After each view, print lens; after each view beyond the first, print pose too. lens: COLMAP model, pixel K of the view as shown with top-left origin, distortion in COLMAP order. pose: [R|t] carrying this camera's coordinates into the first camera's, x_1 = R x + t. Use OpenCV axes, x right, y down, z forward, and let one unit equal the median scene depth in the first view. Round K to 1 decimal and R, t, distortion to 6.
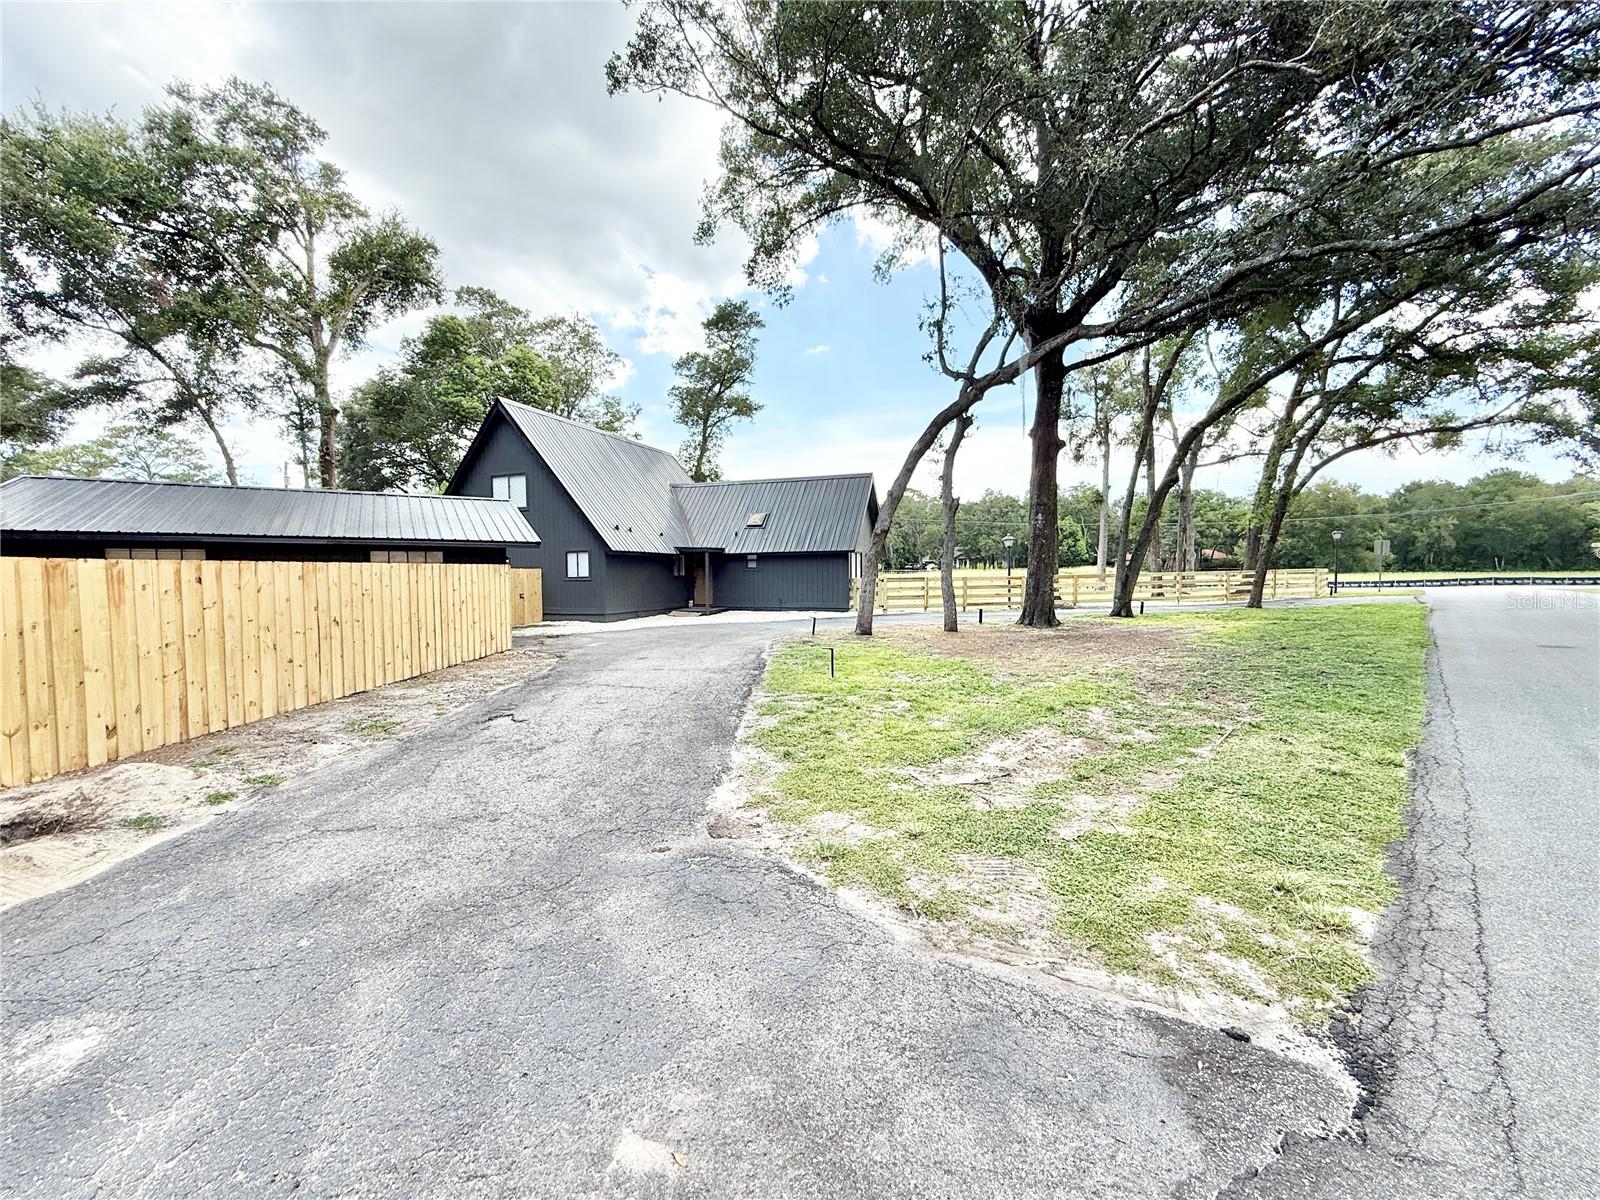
lens RADIAL K [[643.0, 0, 796.7], [0, 643.0, 600.8], [0, 0, 1]] dist [0.001280, -0.000190]
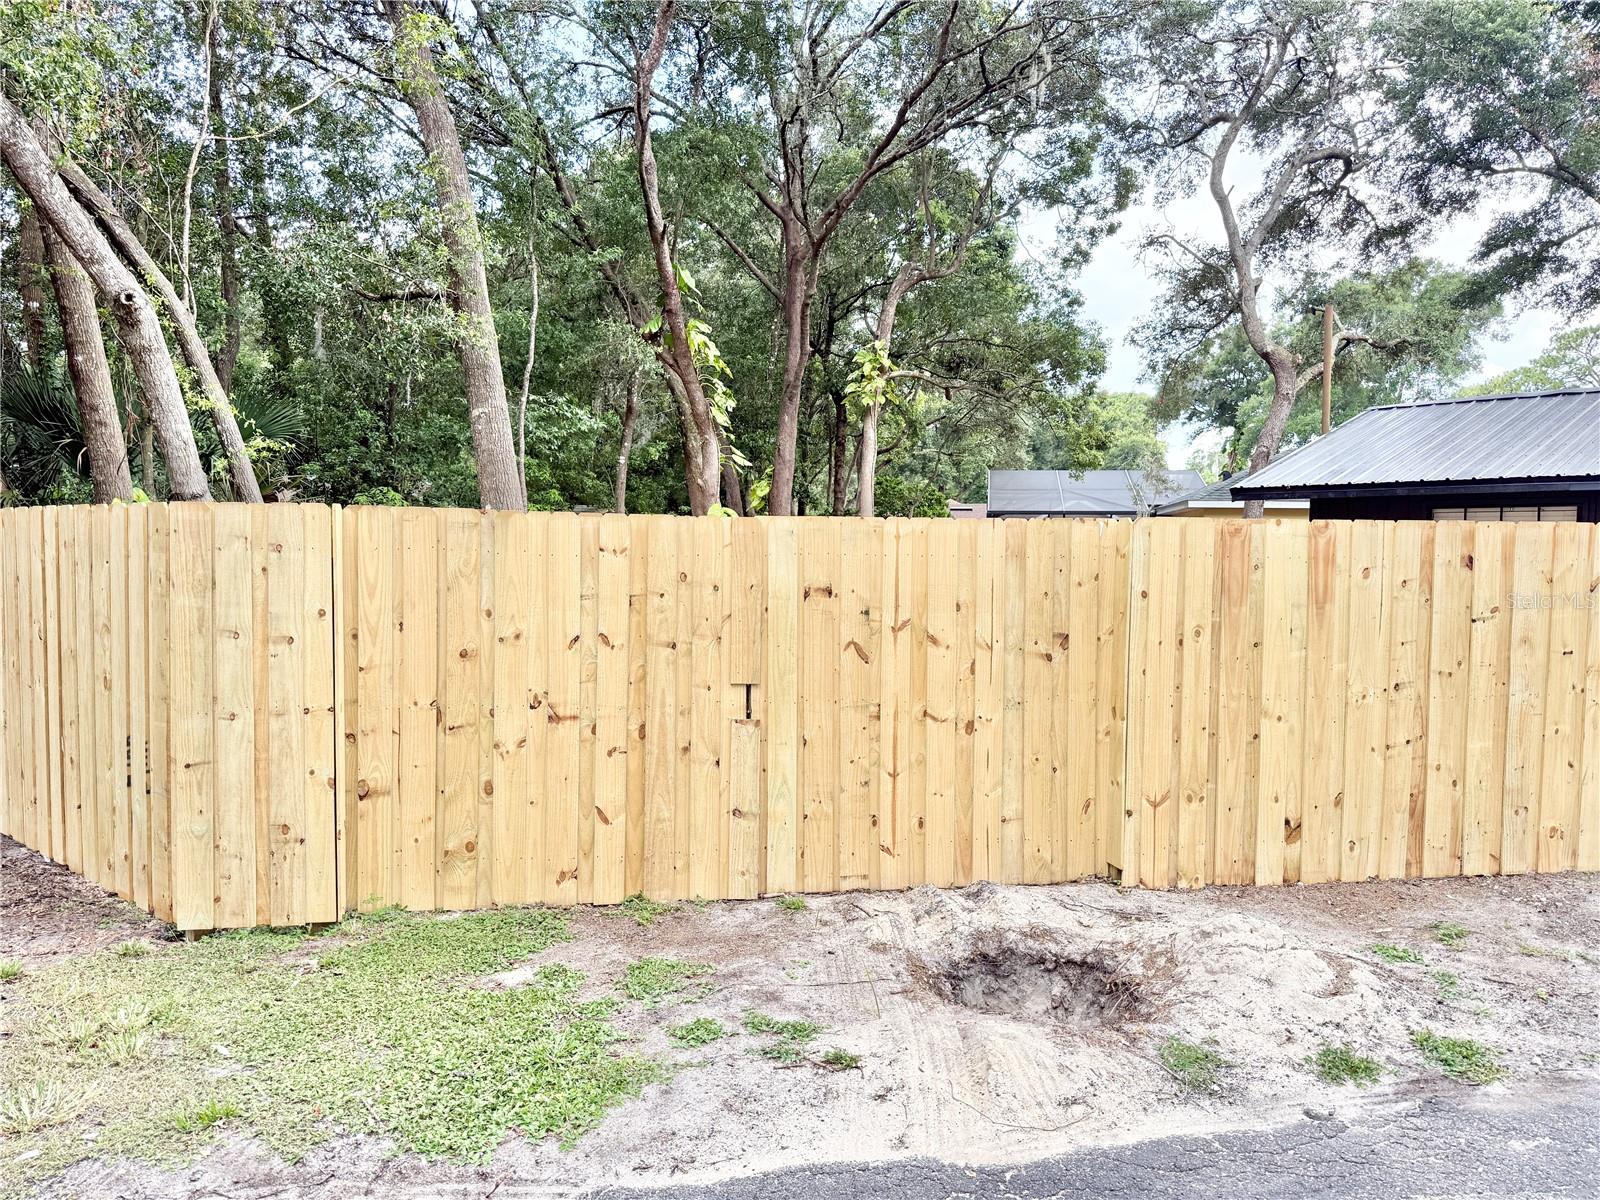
lens RADIAL K [[1135.5, 0, 800.0], [0, 1135.5, 600.0], [0, 0, 1]] dist [0.000769, -0.000642]
pose [[0.165970, 0.053957, -0.984653, -0.159297], [-0.058433, 0.997286, 0.044800, -0.011958], [0.984398, 0.050100, 0.168673, 0.351438]]
